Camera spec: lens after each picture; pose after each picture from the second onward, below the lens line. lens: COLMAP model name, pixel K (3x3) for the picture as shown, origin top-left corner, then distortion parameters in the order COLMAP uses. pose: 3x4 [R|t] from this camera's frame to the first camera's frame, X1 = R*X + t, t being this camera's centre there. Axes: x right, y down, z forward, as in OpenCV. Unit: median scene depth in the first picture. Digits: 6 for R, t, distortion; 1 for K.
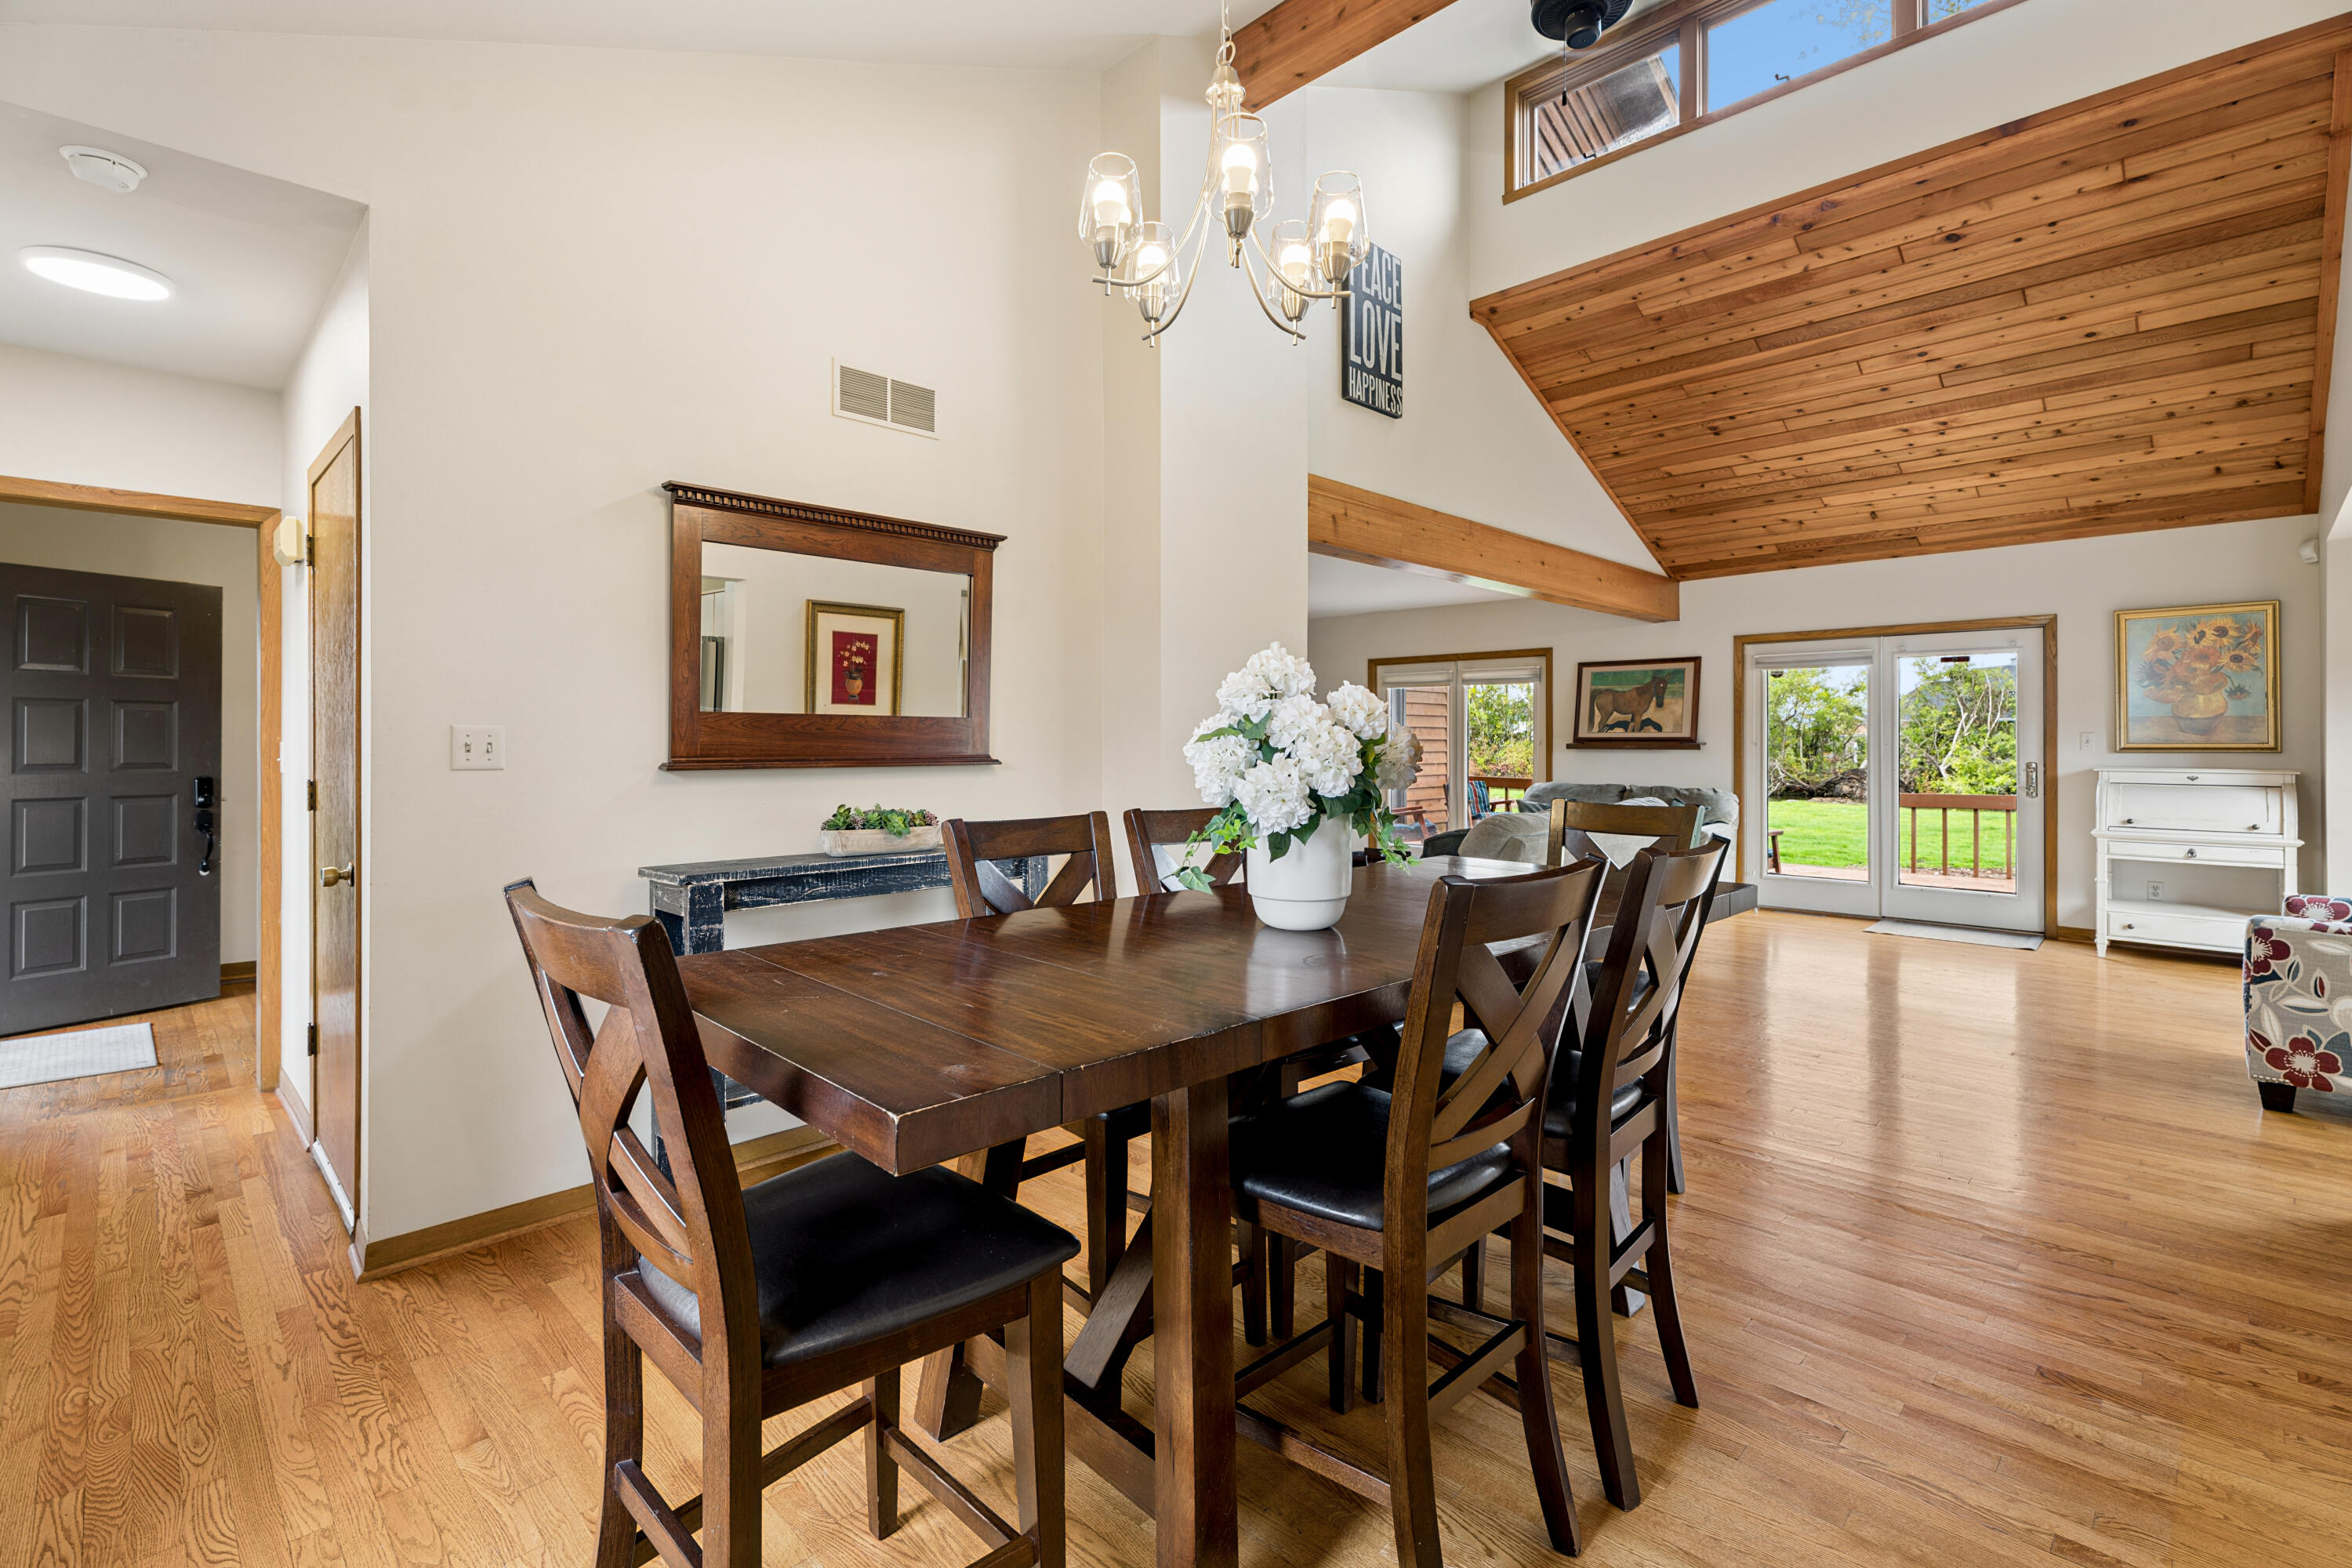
lens RADIAL K [[1028.6, 0, 1170.0], [0, 1028.6, 746.5], [0, 0, 1]] dist [-0.000188, -0.000141]
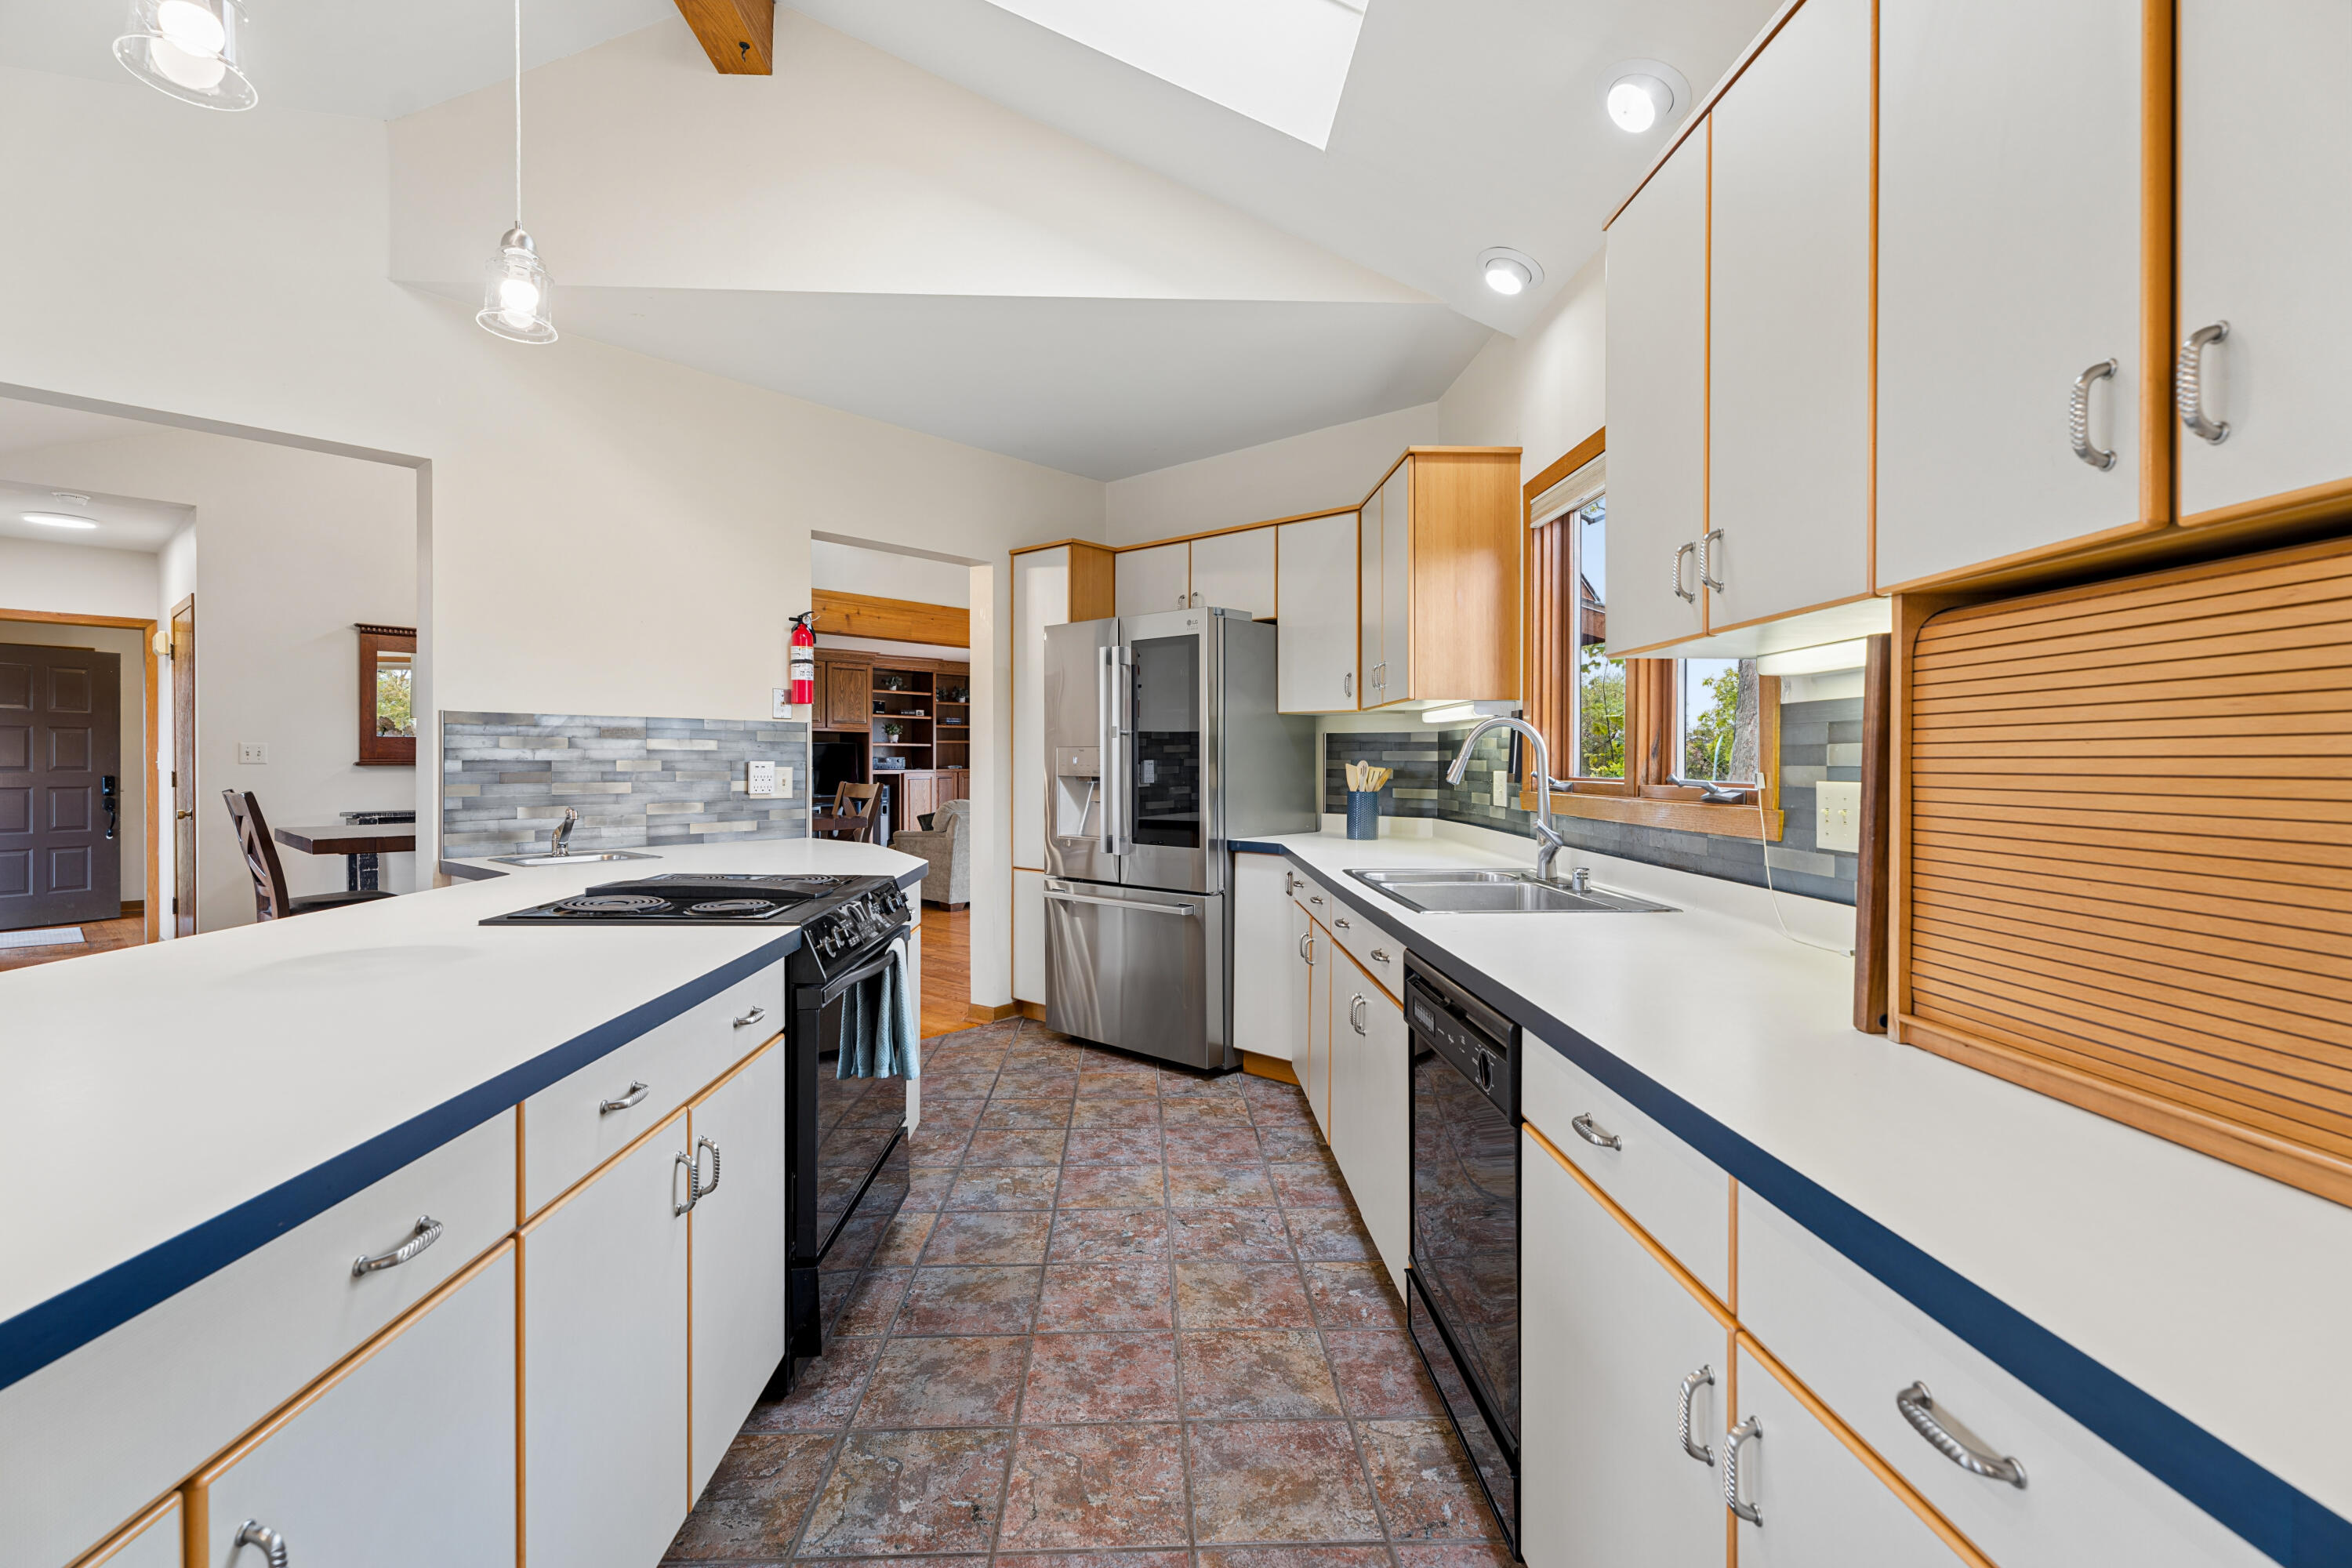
lens RADIAL K [[1036.8, 0, 1177.3], [0, 1036.8, 776.5], [0, 0, 1]] dist [0.000243, -0.000048]
pose [[0.998468, 0.001444, 0.055307, 0.773525], [-0.001884, 0.999967, 0.007915, 0.019688], [-0.055294, -0.008007, 0.998438, -0.863436]]
